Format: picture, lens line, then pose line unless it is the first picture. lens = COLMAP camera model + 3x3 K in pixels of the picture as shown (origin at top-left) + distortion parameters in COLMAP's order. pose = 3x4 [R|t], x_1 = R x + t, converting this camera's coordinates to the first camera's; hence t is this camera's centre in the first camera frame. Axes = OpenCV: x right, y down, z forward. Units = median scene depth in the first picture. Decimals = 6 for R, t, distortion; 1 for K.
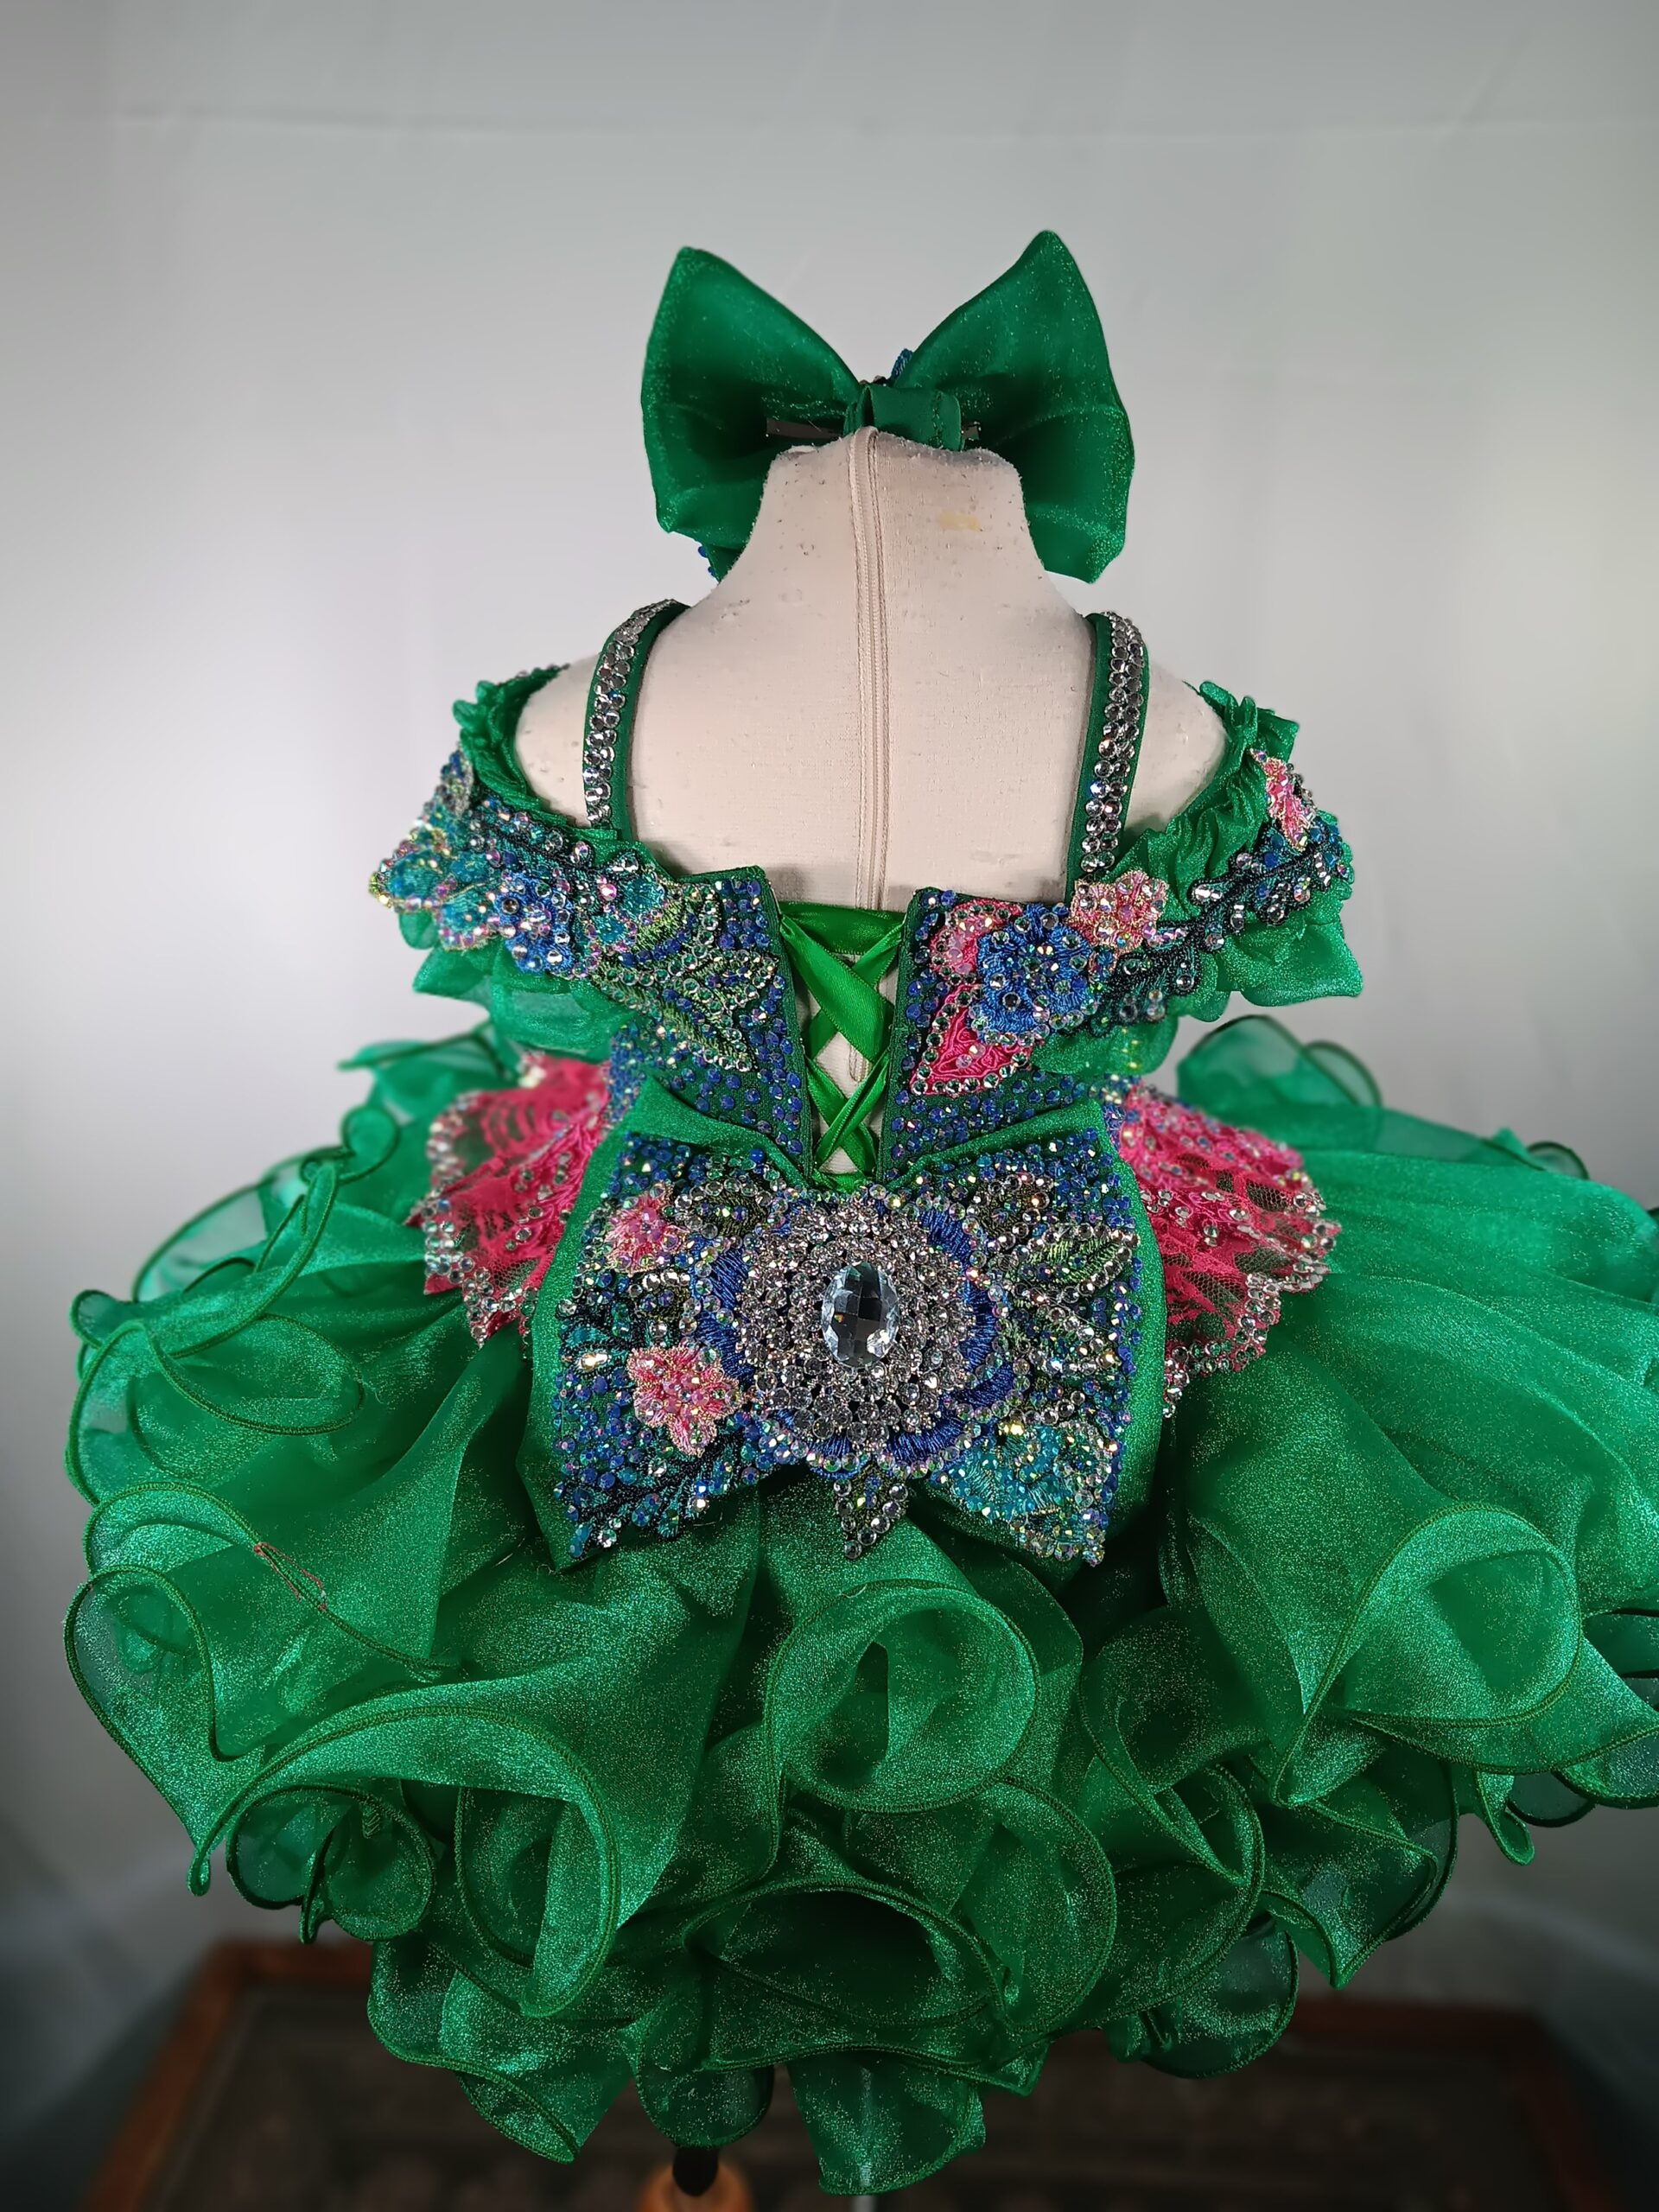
lens RADIAL K [[1661.8, 0, 831.5], [0, 1661.8, 1102.2], [0, 0, 1]] dist [-0.008137, 0.002739]
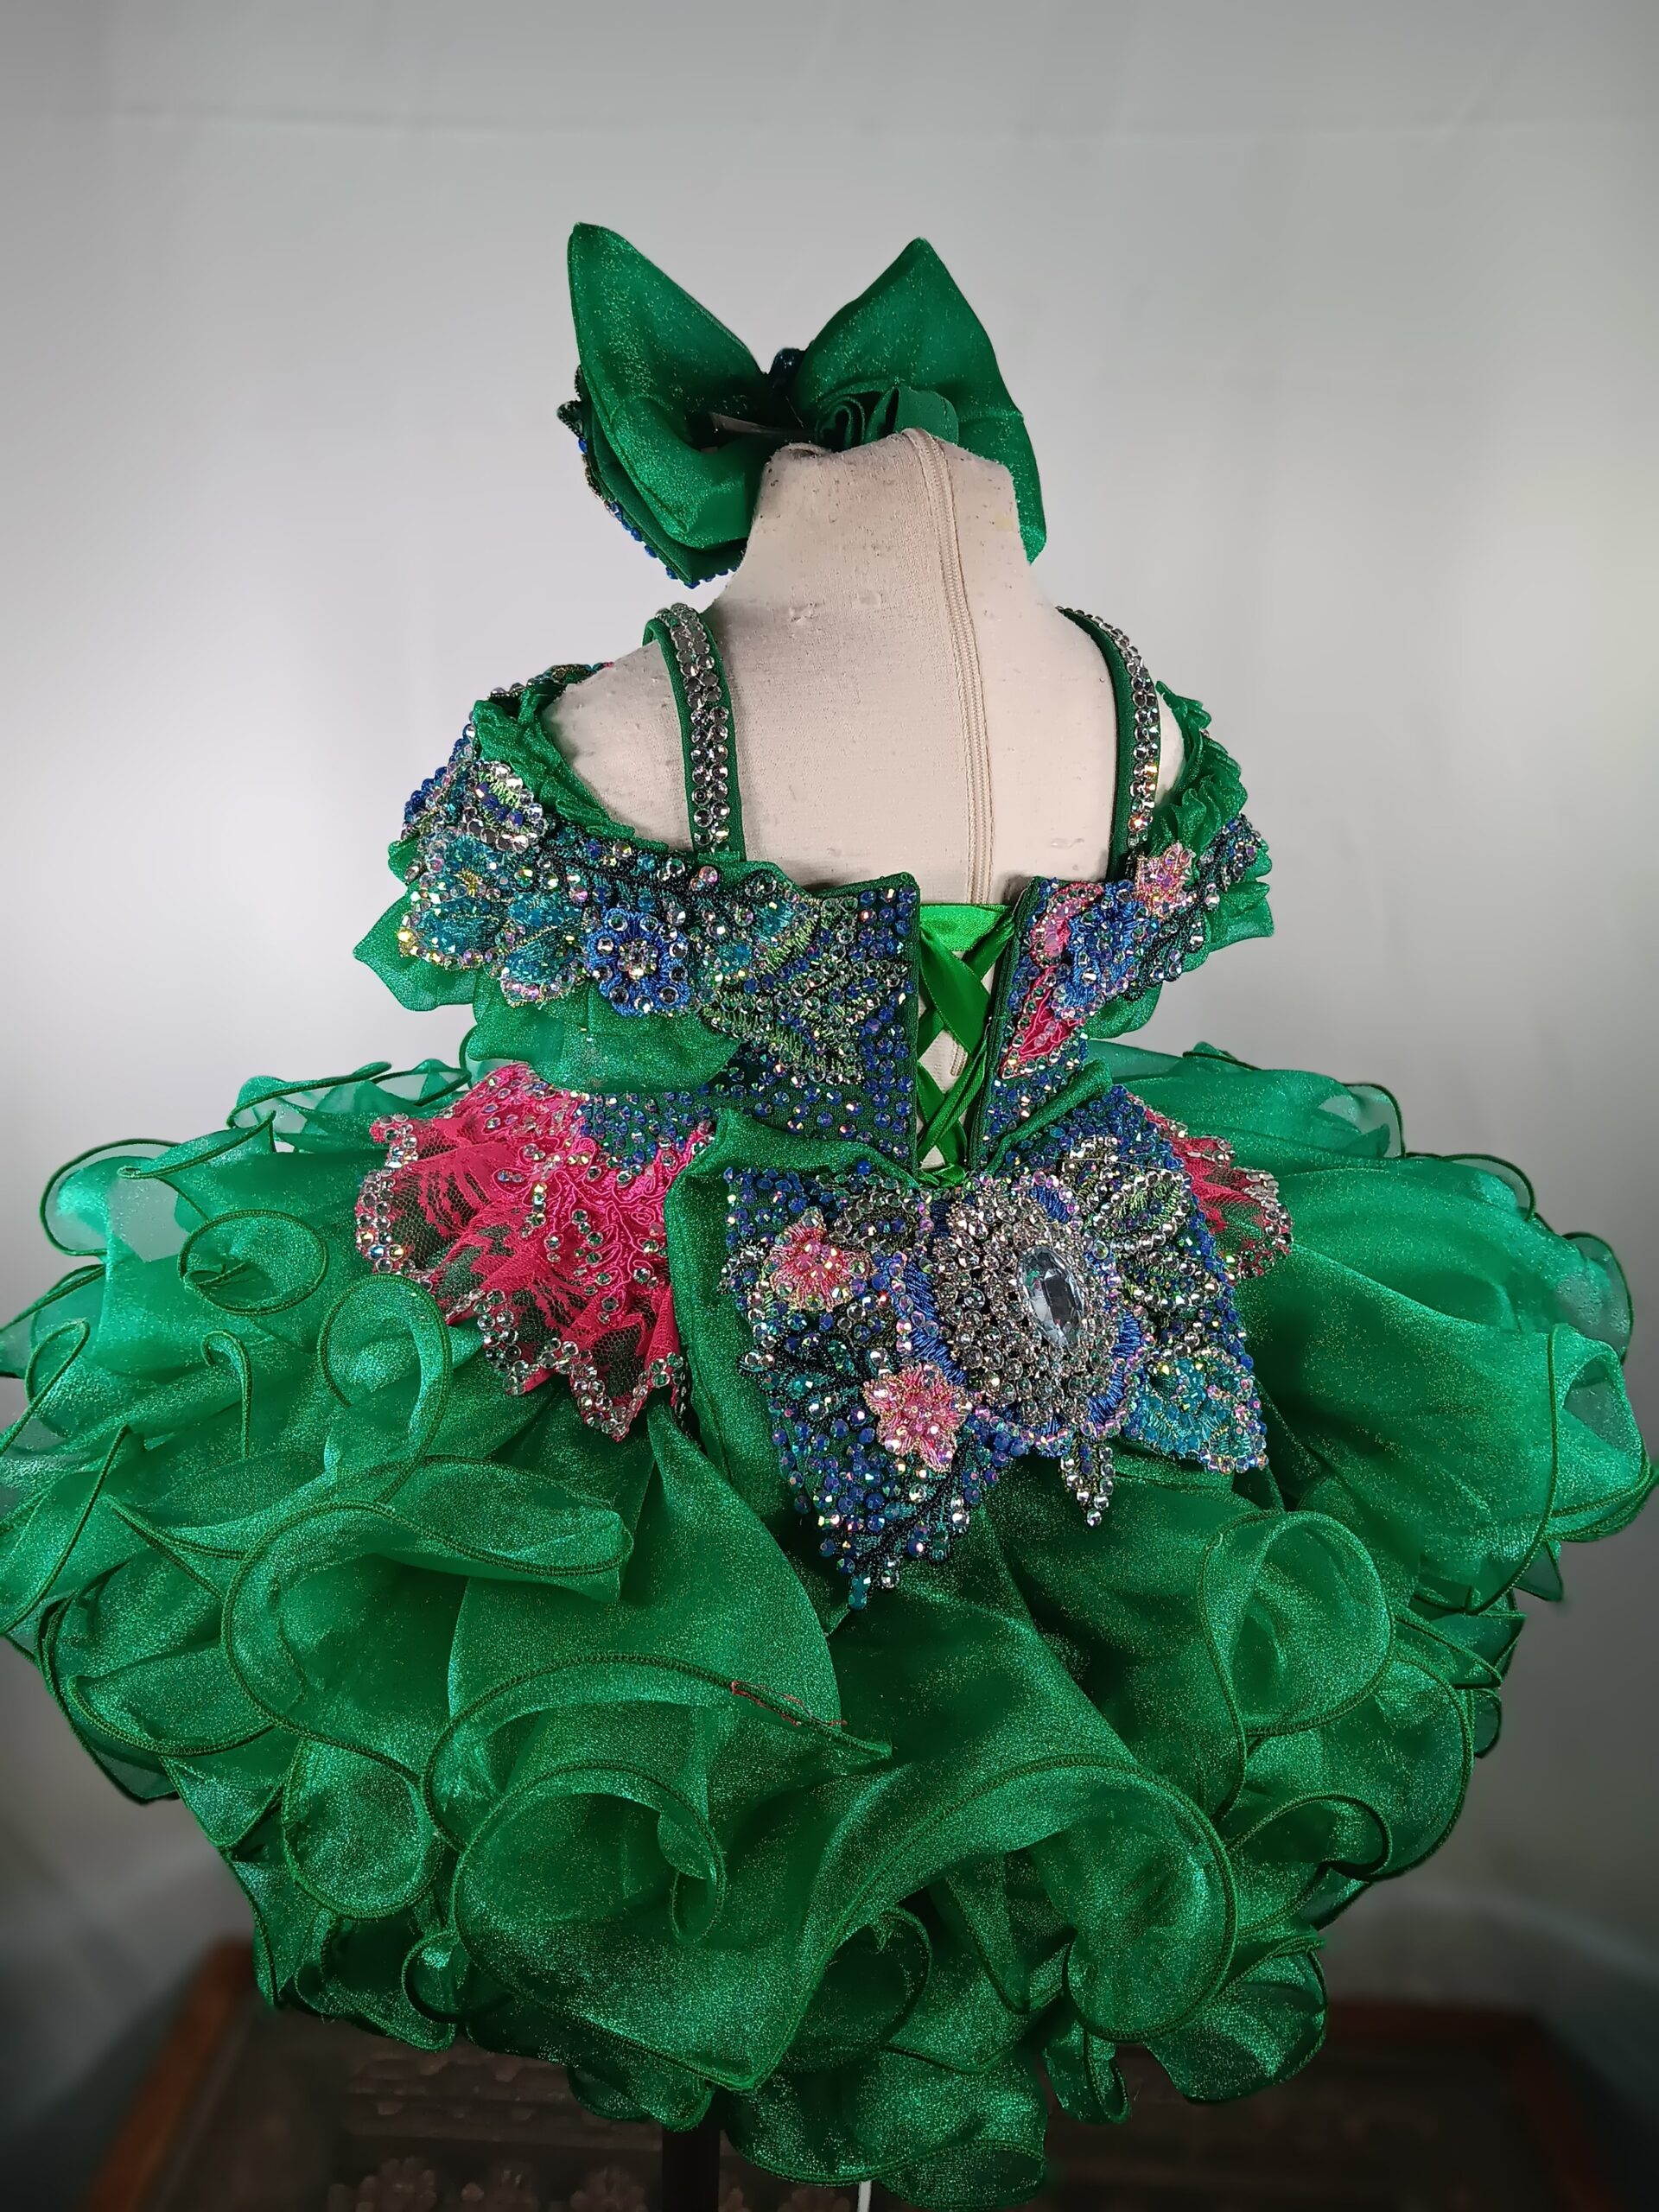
lens RADIAL K [[1661.8, 0, 831.1], [0, 1661.8, 1105.2], [0, 0, 1]] dist [-0.008137, 0.002739]
pose [[0.867454, -0.167794, 0.468367, -0.541016], [0.162301, 0.985348, 0.052410, -0.061863], [-0.470299, 0.030553, 0.881978, 0.147713]]
